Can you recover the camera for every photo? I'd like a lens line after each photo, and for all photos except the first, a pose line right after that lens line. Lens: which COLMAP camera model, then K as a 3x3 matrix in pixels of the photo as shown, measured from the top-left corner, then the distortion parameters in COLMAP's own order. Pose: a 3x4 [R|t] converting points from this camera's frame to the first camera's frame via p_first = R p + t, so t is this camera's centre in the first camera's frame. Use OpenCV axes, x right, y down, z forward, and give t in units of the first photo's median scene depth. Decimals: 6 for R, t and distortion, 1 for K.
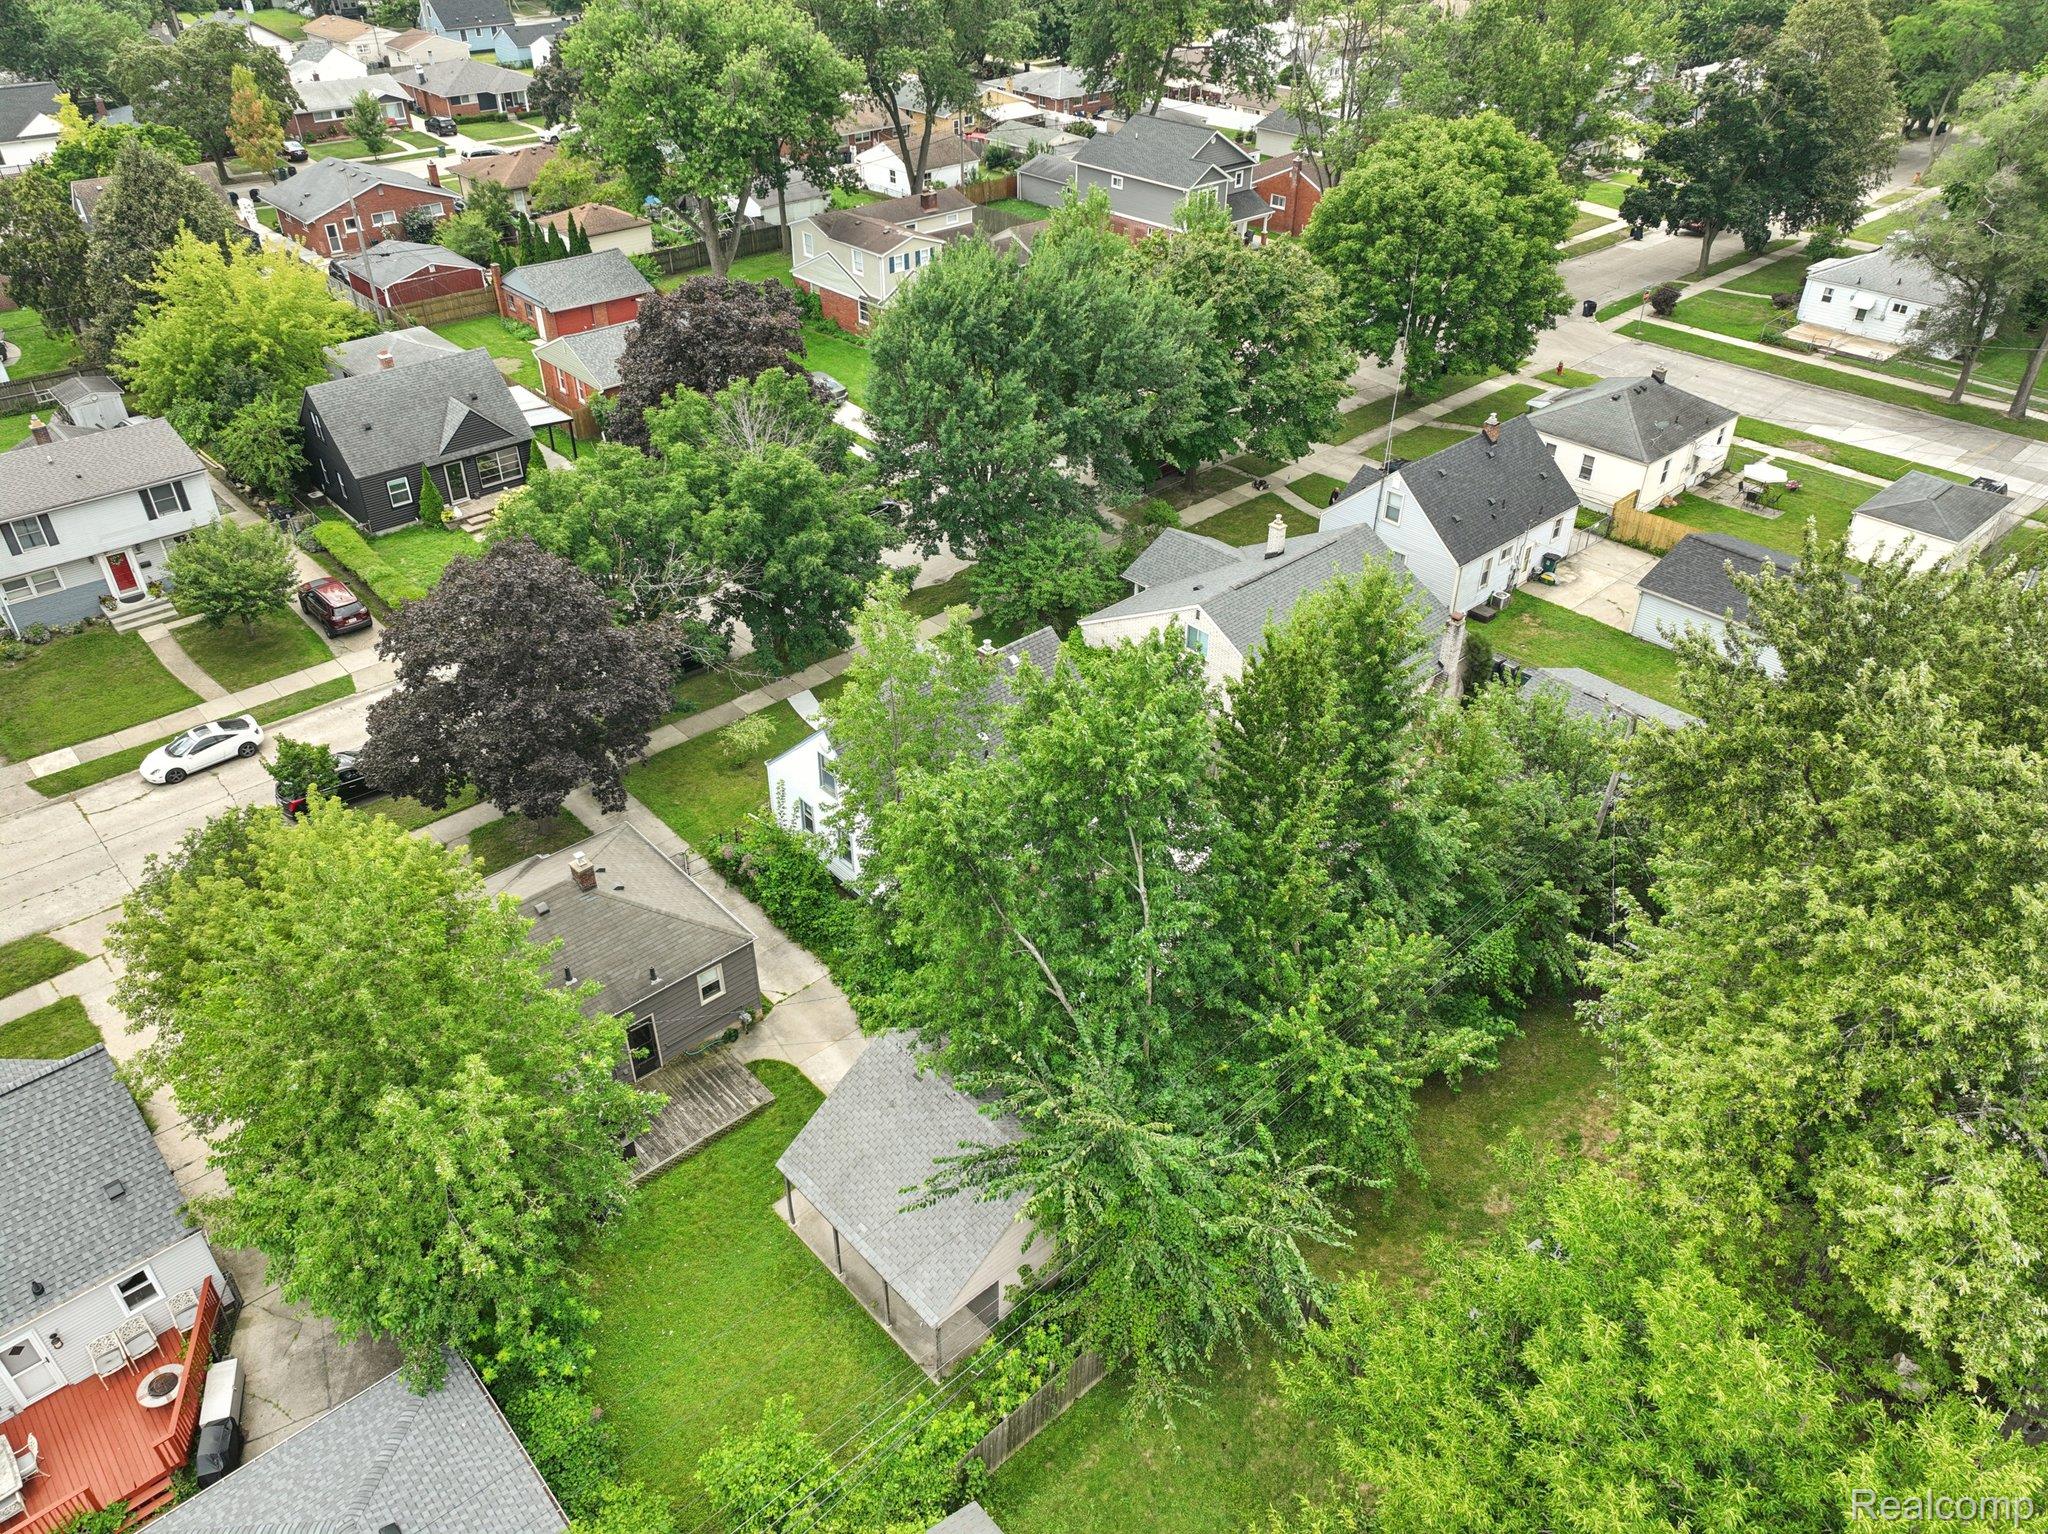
lens RADIAL K [[1436.9, 0, 1021.5], [0, 1436.9, 770.8], [0, 0, 1]] dist [0.005668, 0.011571]
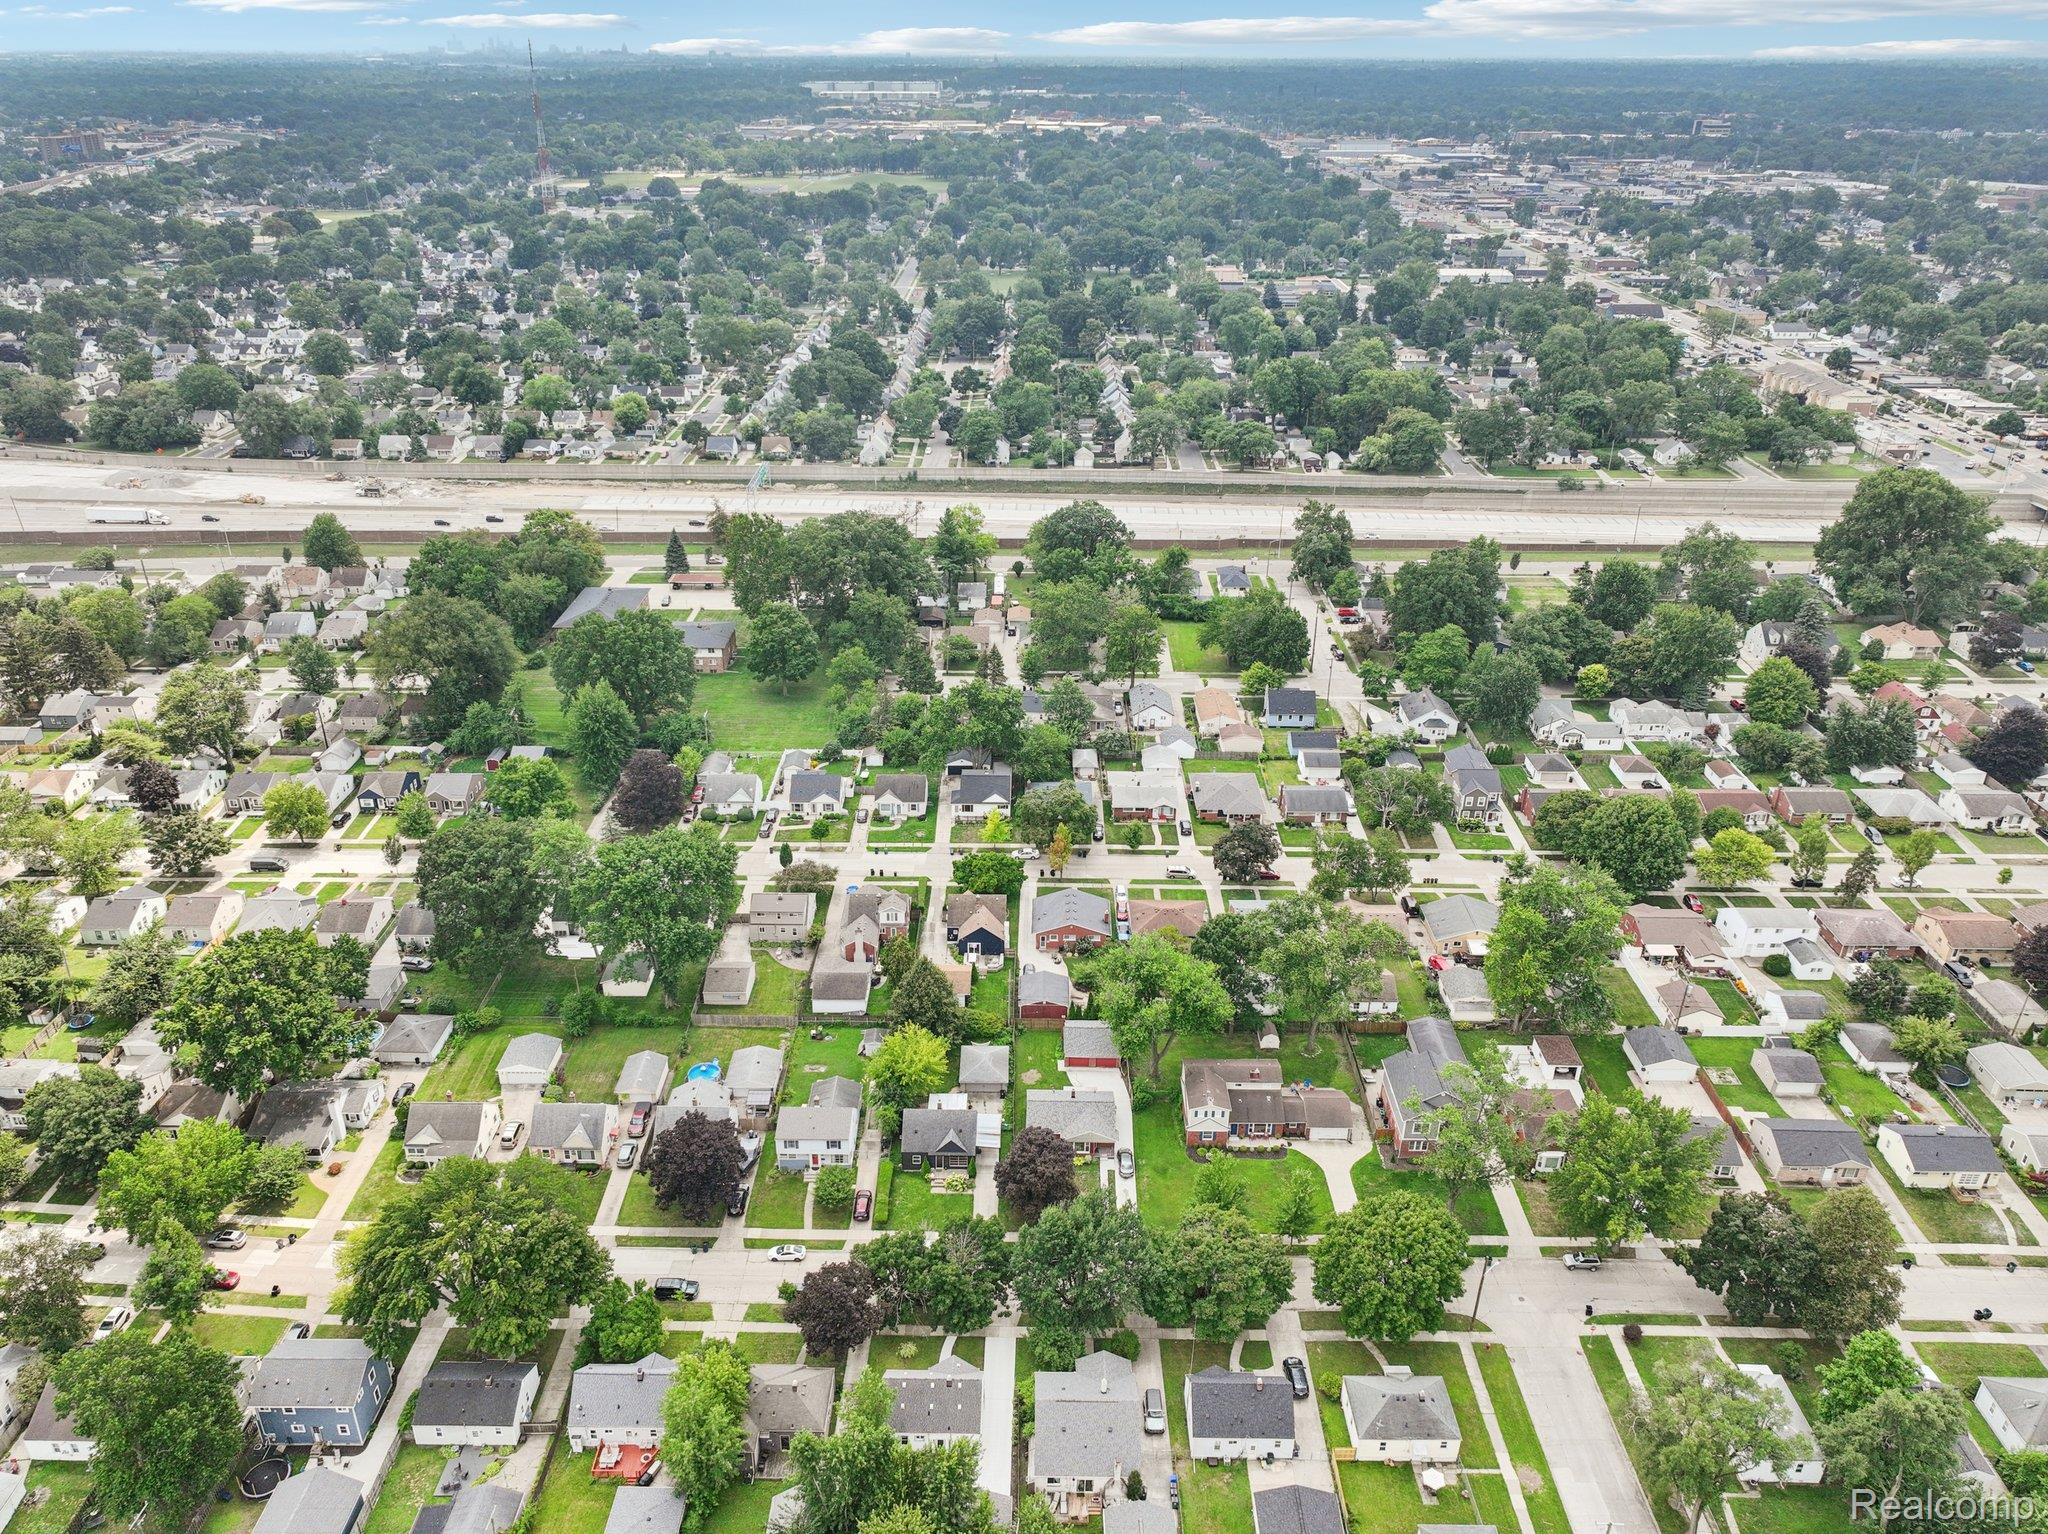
lens RADIAL K [[1460.1, 0, 1040.3], [0, 1460.1, 762.1], [0, 0, 1]] dist [0.001313, 0.010269]
pose [[0.741581, 0.306845, -0.596576, 1.175803], [-0.403490, 0.914451, -0.031221, -0.949498], [0.535960, 0.263866, 0.801949, -1.264993]]
